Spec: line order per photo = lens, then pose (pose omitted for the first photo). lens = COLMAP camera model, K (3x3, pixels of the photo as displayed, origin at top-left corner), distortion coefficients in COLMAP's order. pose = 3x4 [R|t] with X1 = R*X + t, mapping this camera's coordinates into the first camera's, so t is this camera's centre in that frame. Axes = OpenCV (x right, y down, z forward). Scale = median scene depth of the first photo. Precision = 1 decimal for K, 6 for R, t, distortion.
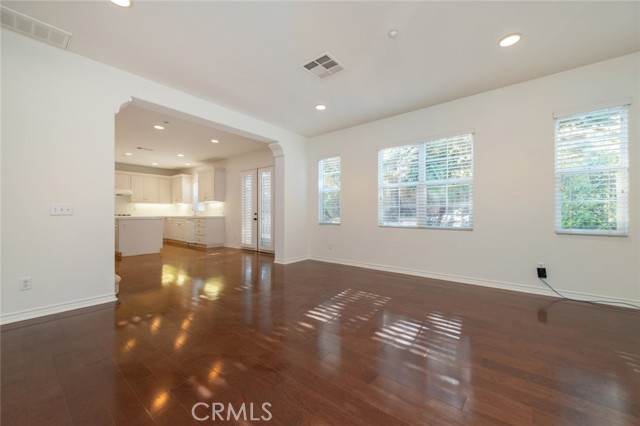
lens RADIAL K [[250.3, 0, 322.0], [0, 250.3, 213.0], [0, 0, 1]] dist [0.013235, -0.002873]
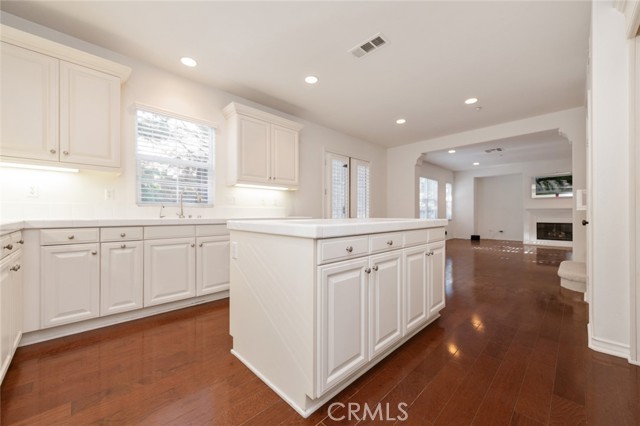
lens RADIAL K [[250.3, 0, 322.2], [0, 250.3, 214.0], [0, 0, 1]] dist [0.013235, -0.002873]
pose [[0.104589, 0.003317, 0.994510, -1.157711], [-0.001482, 0.999994, -0.003179, 0.009352], [-0.994514, -0.001141, 0.104593, 1.093599]]
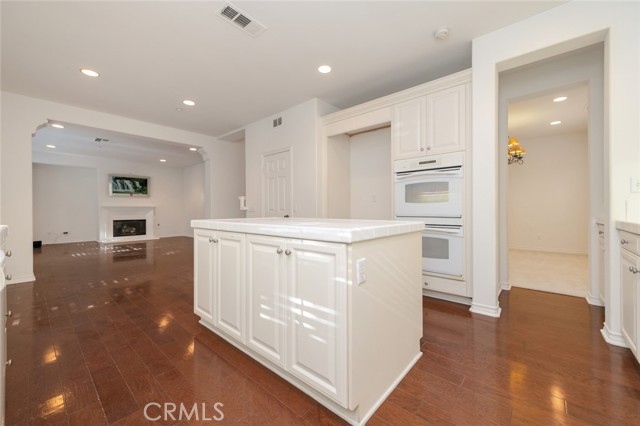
lens RADIAL K [[250.3, 0, 322.1], [0, 250.3, 211.2], [0, 0, 1]] dist [0.013235, -0.002873]
pose [[-0.999405, 0.006876, 0.033807, -0.864651], [0.006998, 0.999969, 0.003507, 0.002580], [-0.033782, 0.003742, -0.999422, 1.412258]]
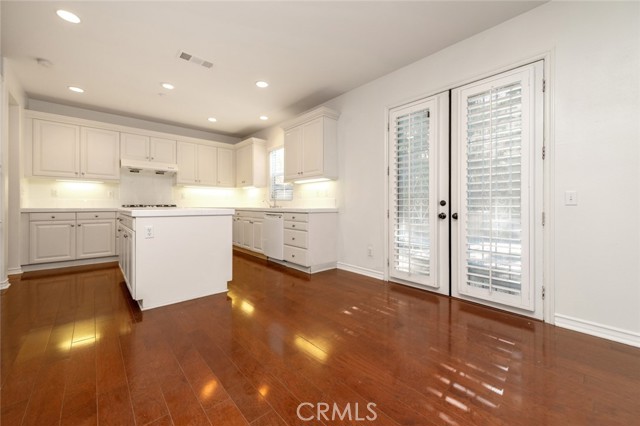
lens RADIAL K [[250.3, 0, 321.9], [0, 250.3, 204.9], [0, 0, 1]] dist [0.013235, -0.002873]
pose [[0.986899, 0.002892, -0.161311, -0.430536], [-0.002667, 0.999995, 0.001609, 0.006162], [0.161315, -0.001158, 0.986902, 0.628288]]
